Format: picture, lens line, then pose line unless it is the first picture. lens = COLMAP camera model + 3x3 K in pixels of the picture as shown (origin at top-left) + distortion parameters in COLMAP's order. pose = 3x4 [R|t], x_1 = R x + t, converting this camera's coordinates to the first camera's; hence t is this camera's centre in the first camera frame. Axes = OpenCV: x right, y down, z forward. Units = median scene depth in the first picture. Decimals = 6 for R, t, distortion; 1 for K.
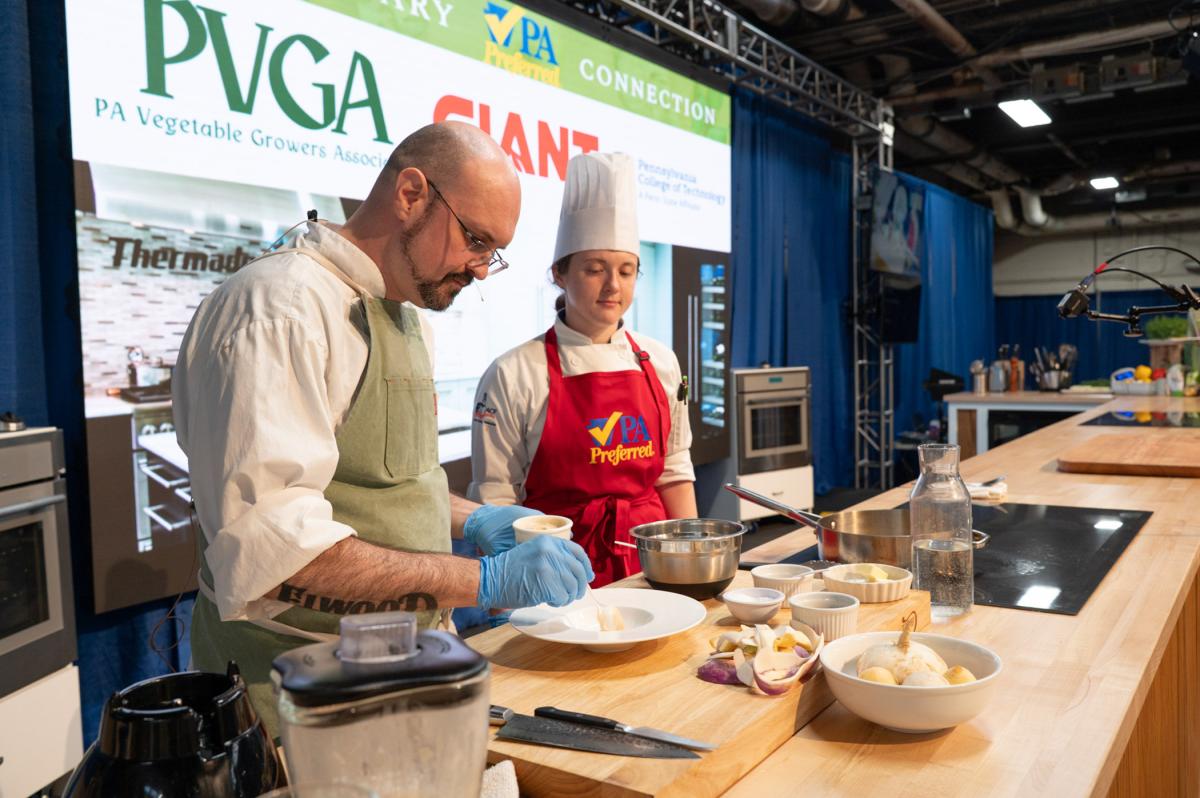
lens RADIAL K [[964.9, 0, 605.4], [0, 964.9, 401.9], [0, 0, 1]] dist [0.005579, -0.012282]
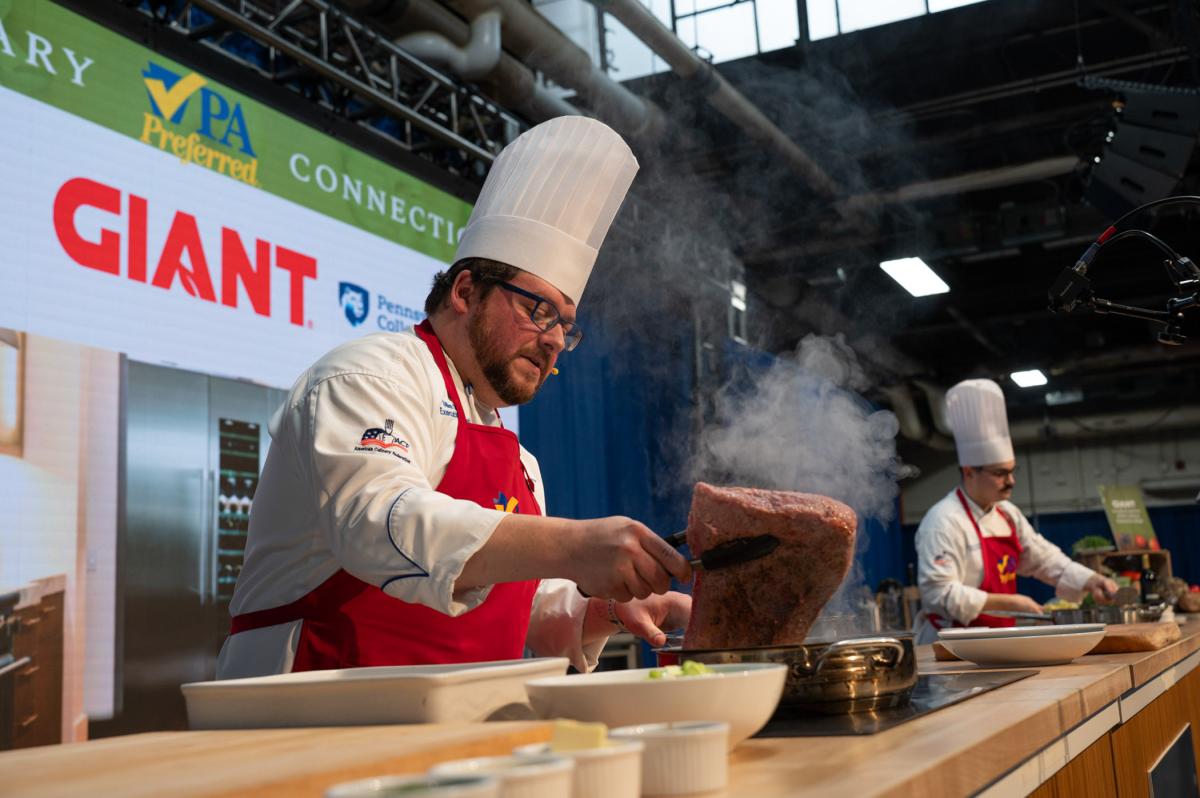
lens RADIAL K [[1364.5, 0, 599.7], [0, 1364.5, 396.9], [0, 0, 1]] dist [0.004701, 0.000000]
pose [[0.988459, 0.001691, 0.151478, 0.041820], [0.032579, 0.974166, -0.223469, 0.047976], [-0.147942, 0.225825, 0.962869, 0.028567]]
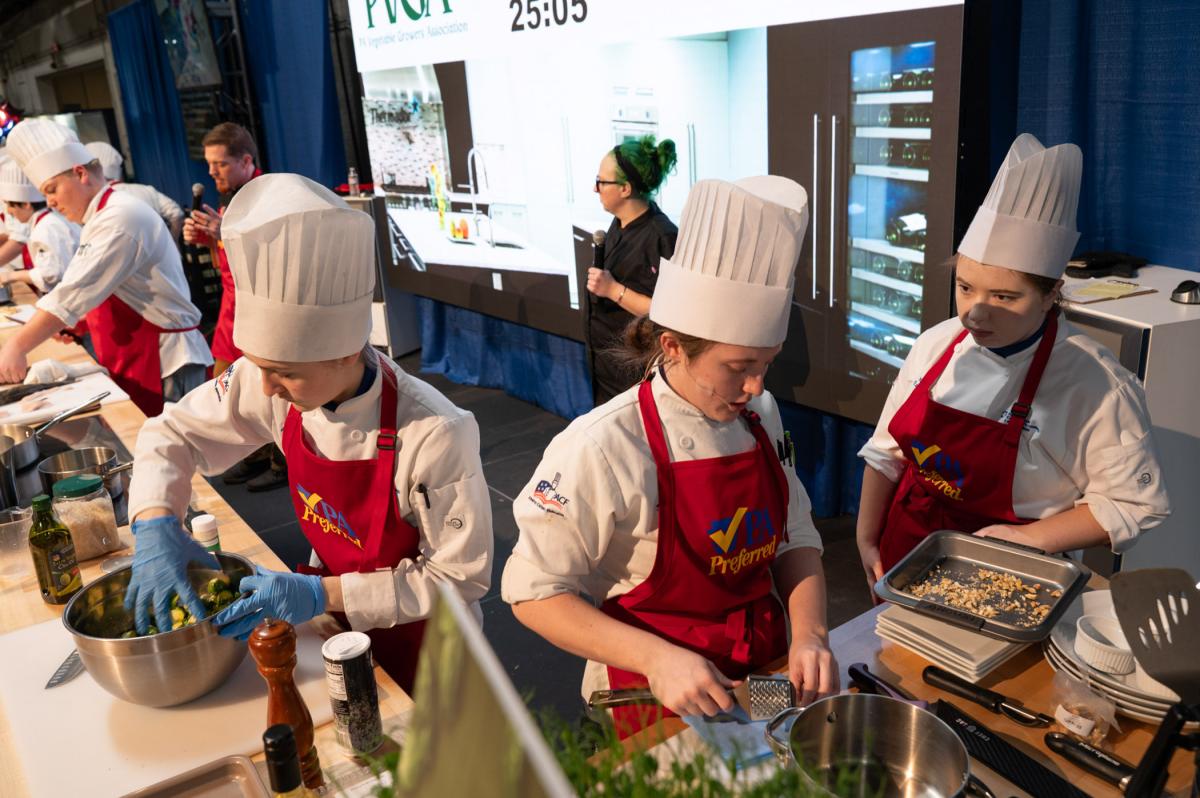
lens RADIAL K [[960.4, 0, 601.8], [0, 960.4, 404.8], [0, 0, 1]] dist [-0.004743, 0.004547]
pose [[-0.317549, 0.335414, -0.886939, 0.707887], [0.002613, 0.935657, 0.352902, -0.157088], [0.948238, 0.109746, -0.297994, 1.122982]]
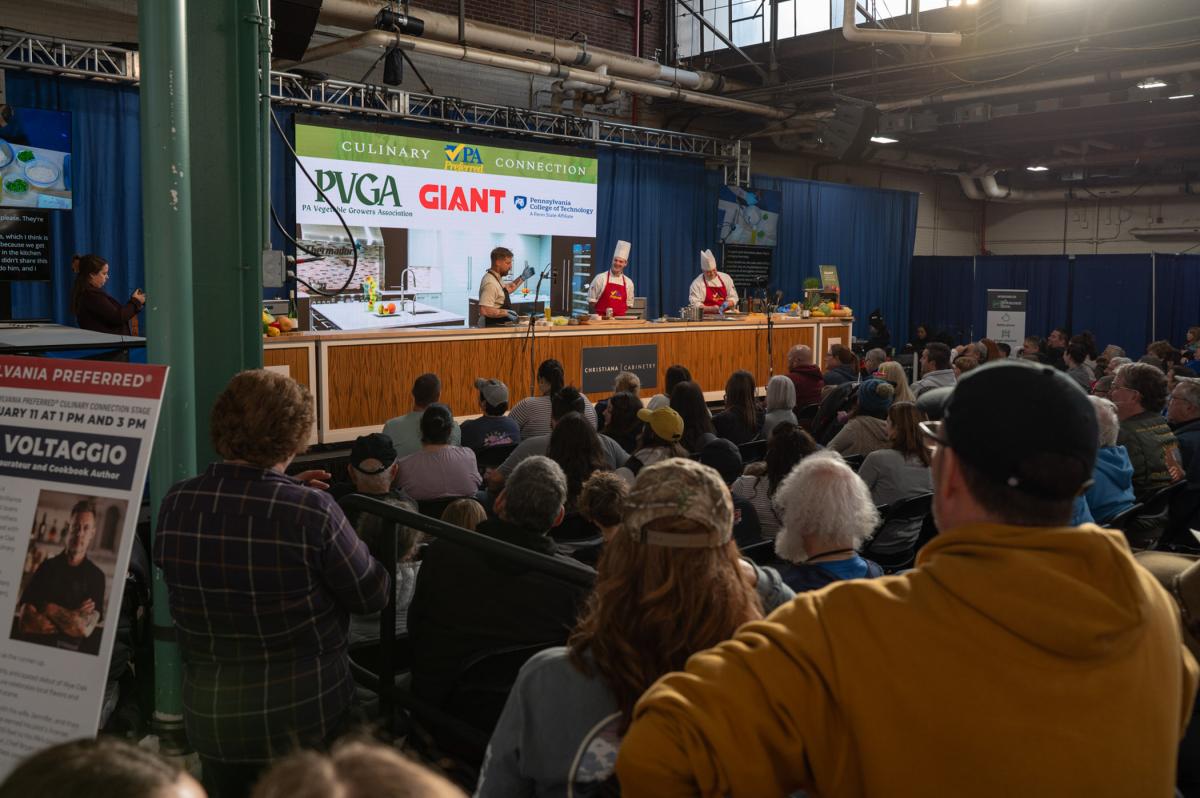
lens RADIAL K [[1047.2, 0, 594.9], [0, 1047.2, 390.5], [0, 0, 1]] dist [0.007008, 0.005992]
pose [[0.975991, 0.059924, -0.209407, 0.675803], [-0.049248, 0.997225, 0.055834, 0.043979], [0.212172, -0.044180, 0.976233, -1.266090]]
